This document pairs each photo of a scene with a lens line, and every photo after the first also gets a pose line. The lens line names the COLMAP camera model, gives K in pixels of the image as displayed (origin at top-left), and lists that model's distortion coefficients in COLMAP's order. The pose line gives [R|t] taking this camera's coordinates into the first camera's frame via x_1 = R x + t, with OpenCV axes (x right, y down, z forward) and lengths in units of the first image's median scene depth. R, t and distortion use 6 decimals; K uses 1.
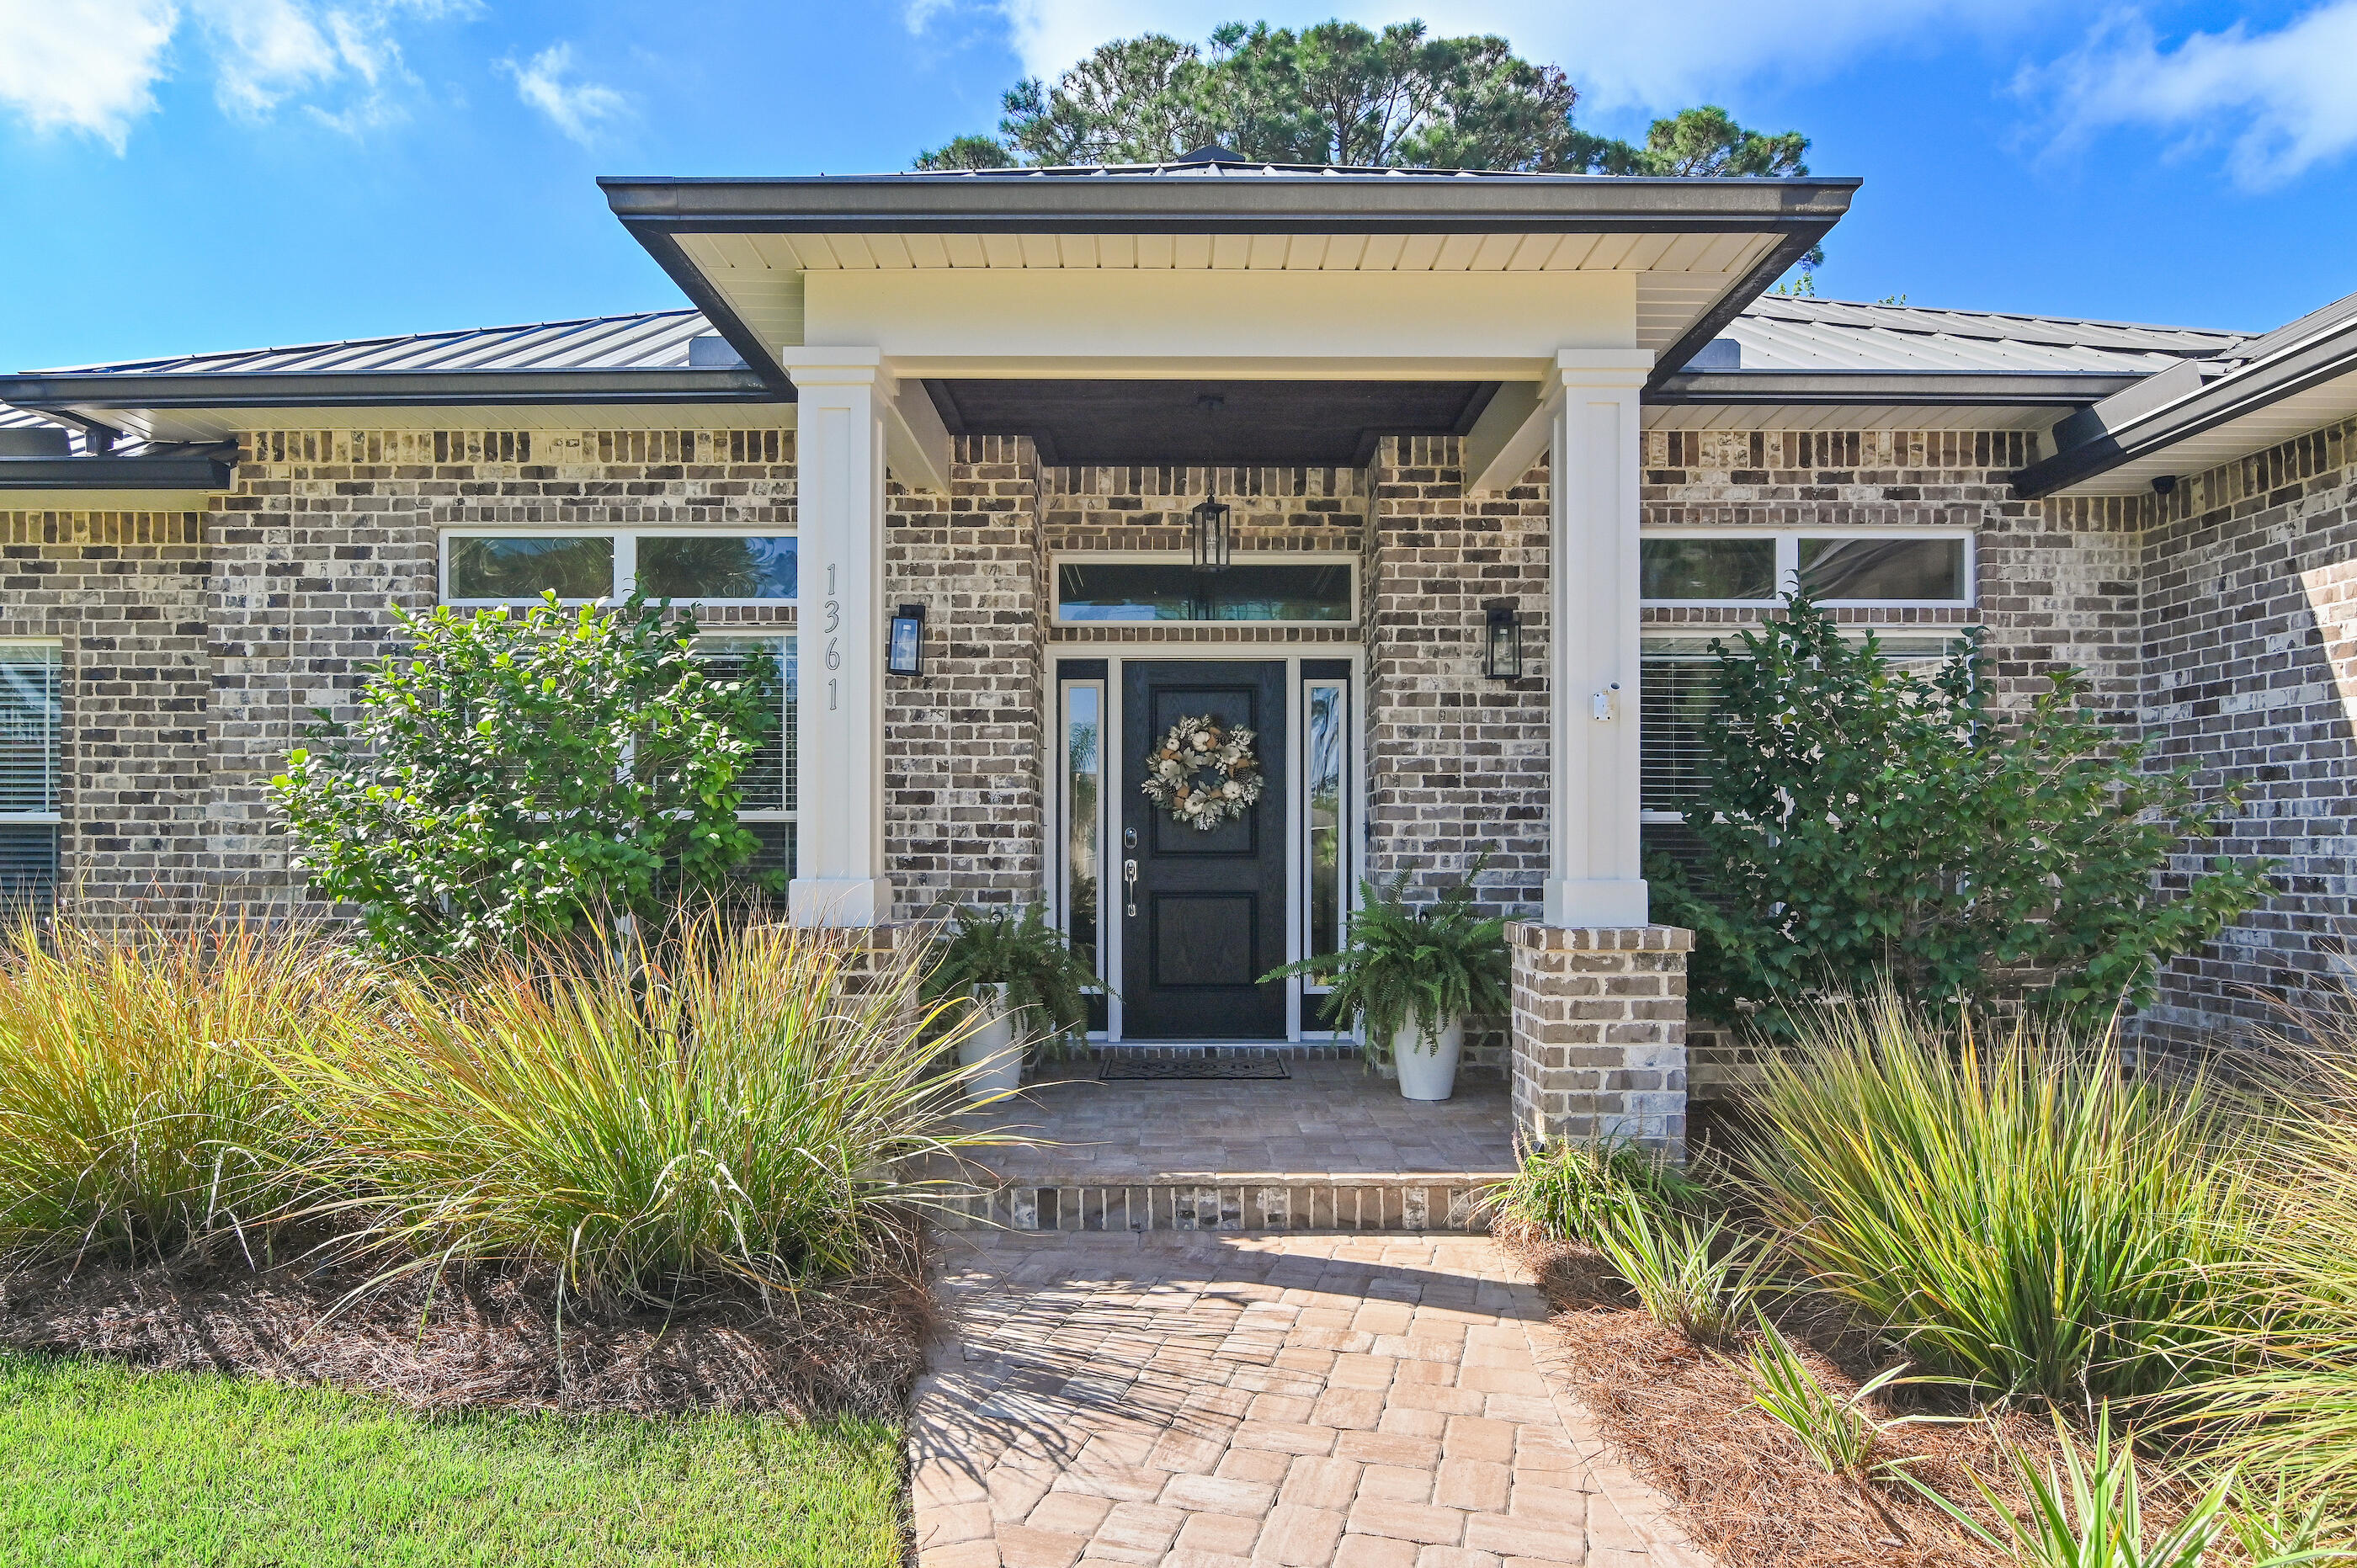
lens RADIAL K [[1388.6, 0, 1180.2], [0, 1388.6, 844.5], [0, 0, 1]] dist [-0.001213, 0.000508]
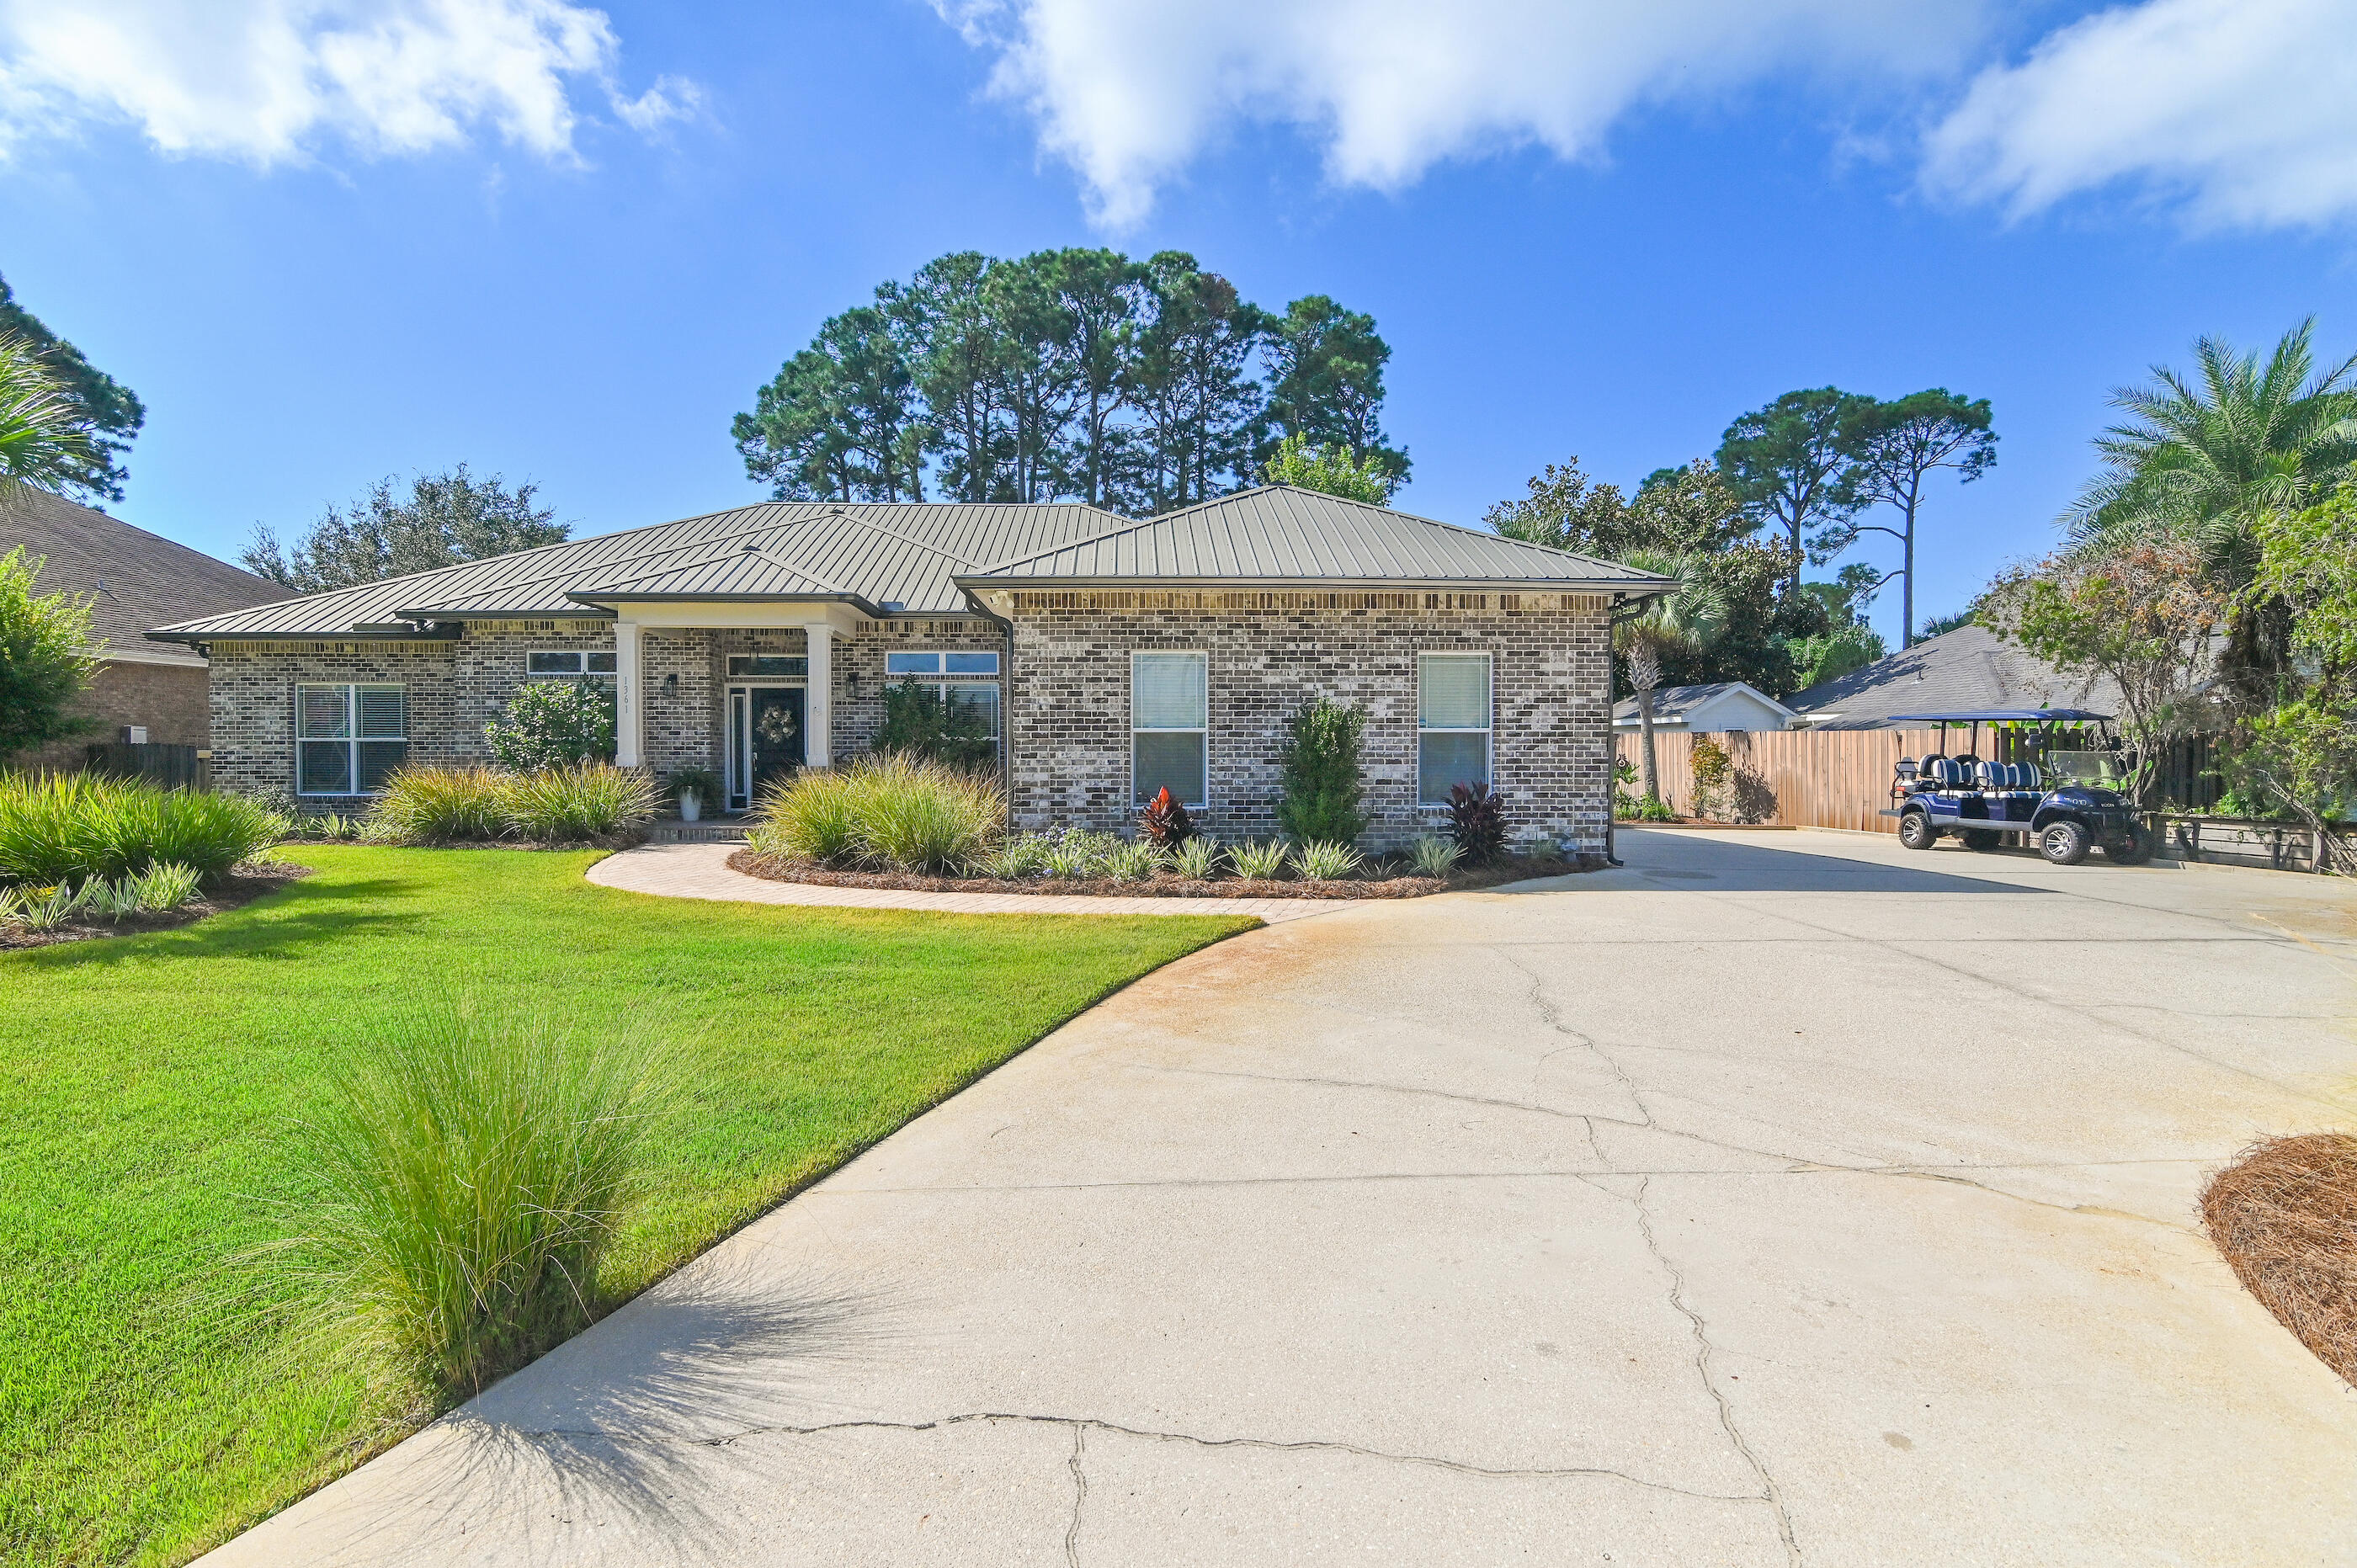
lens RADIAL K [[1156.8, 0, 1178.5], [0, 1156.8, 784.0], [0, 0, 1]] dist [-0.000043, 0.000190]
pose [[0.999709, -0.002821, 0.023952, 0.932366], [0.002339, 0.999795, 0.020123, 0.034233], [-0.024004, -0.020061, 0.999511, -1.761245]]
